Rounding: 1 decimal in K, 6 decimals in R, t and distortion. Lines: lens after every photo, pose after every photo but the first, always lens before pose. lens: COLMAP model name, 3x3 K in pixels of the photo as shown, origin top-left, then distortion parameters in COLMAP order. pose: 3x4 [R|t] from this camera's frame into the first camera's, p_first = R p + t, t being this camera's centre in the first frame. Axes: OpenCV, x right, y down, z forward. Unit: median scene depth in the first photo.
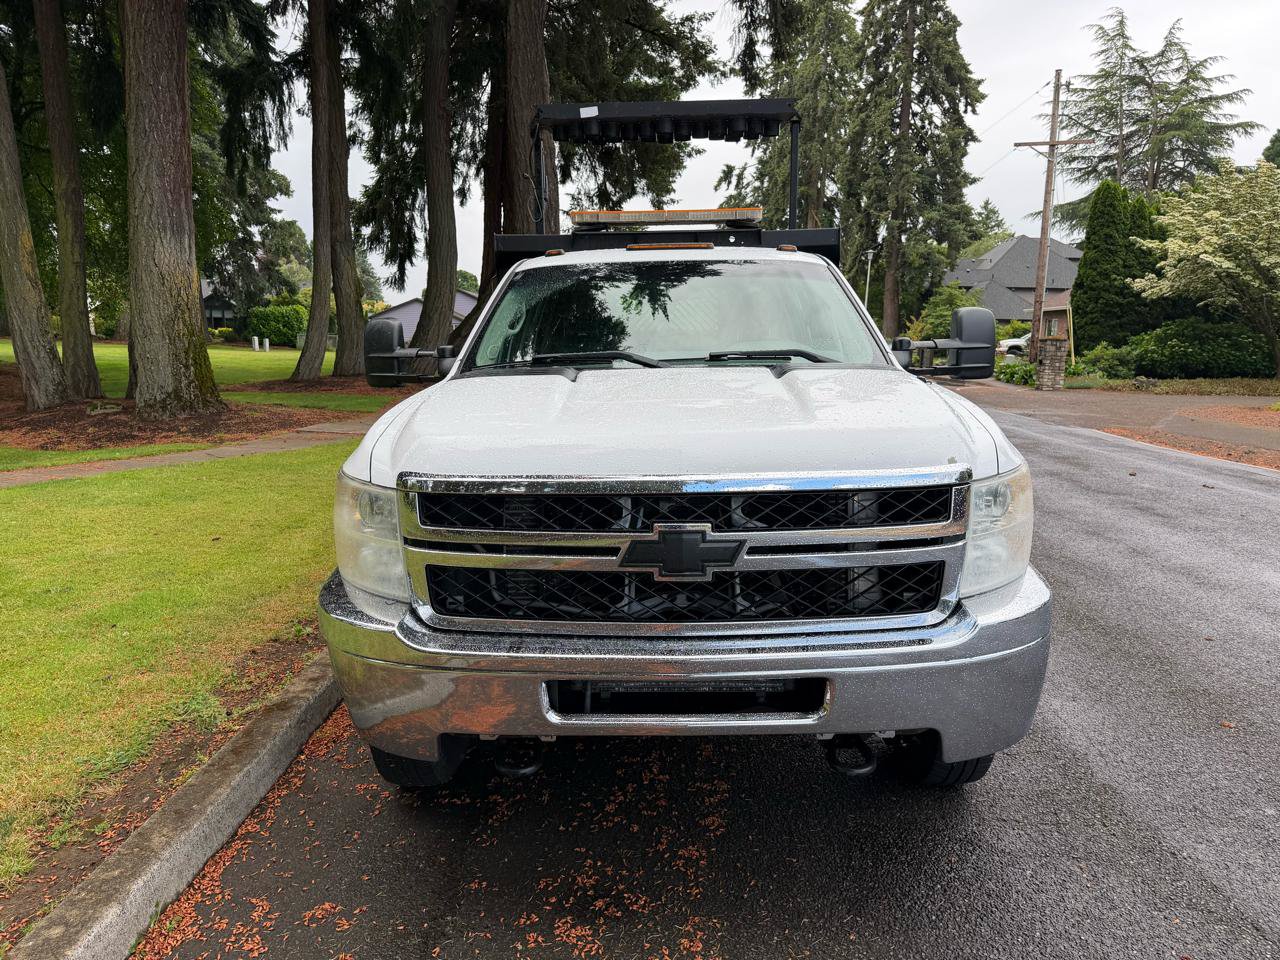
lens RADIAL K [[890.3, 0, 644.1], [0, 890.3, 483.1], [0, 0, 1]] dist [0.024886, -0.033425]
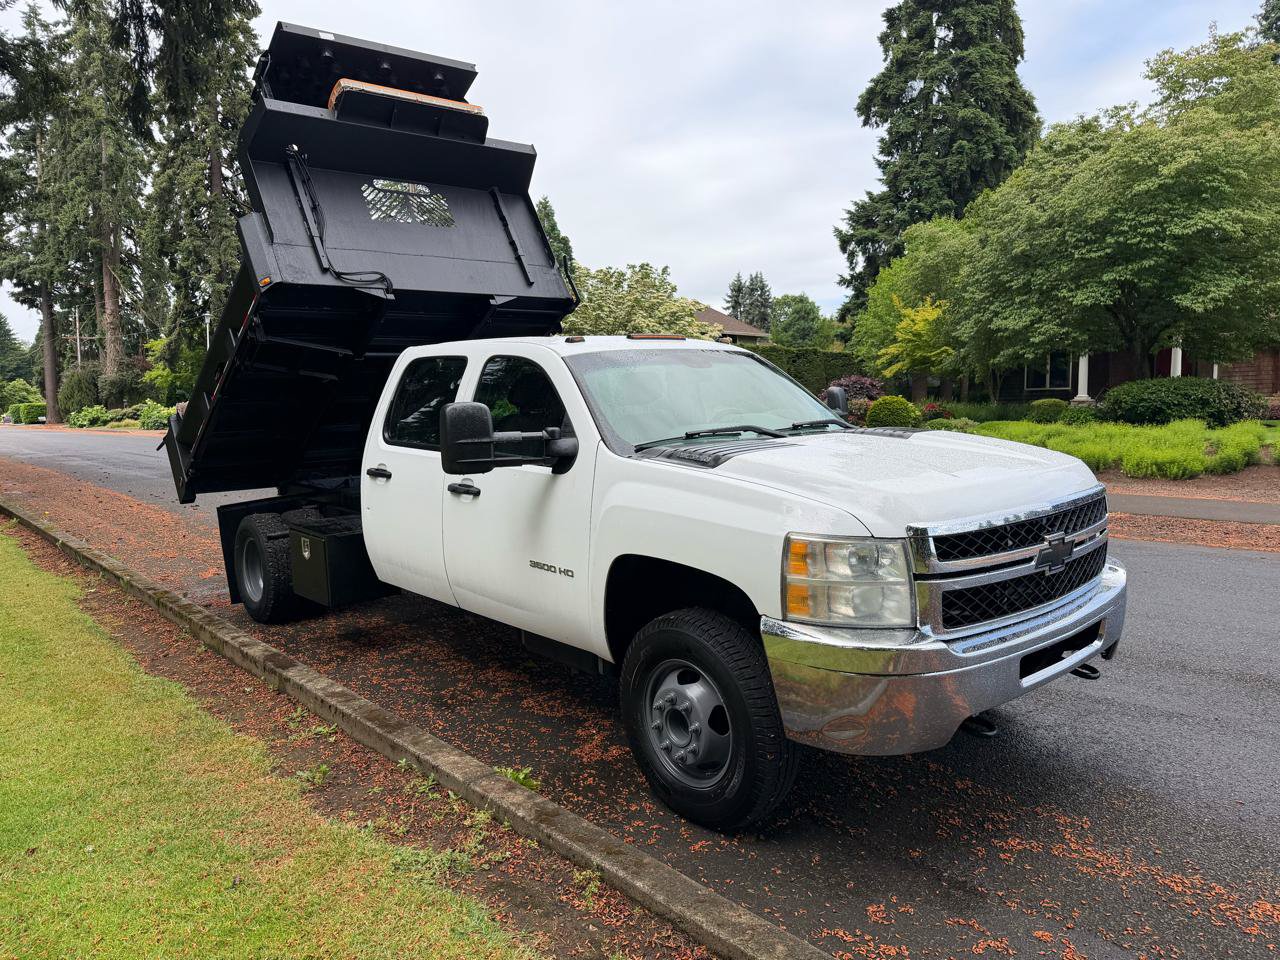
lens RADIAL K [[884.8, 0, 640.4], [0, 884.8, 466.3], [0, 0, 1]] dist [0.048997, -0.060565]
pose [[0.744612, -0.071386, 0.663669, -0.125966], [0.129903, 0.990752, -0.039178, -0.008650], [-0.654735, 0.115385, 0.747000, 0.025642]]
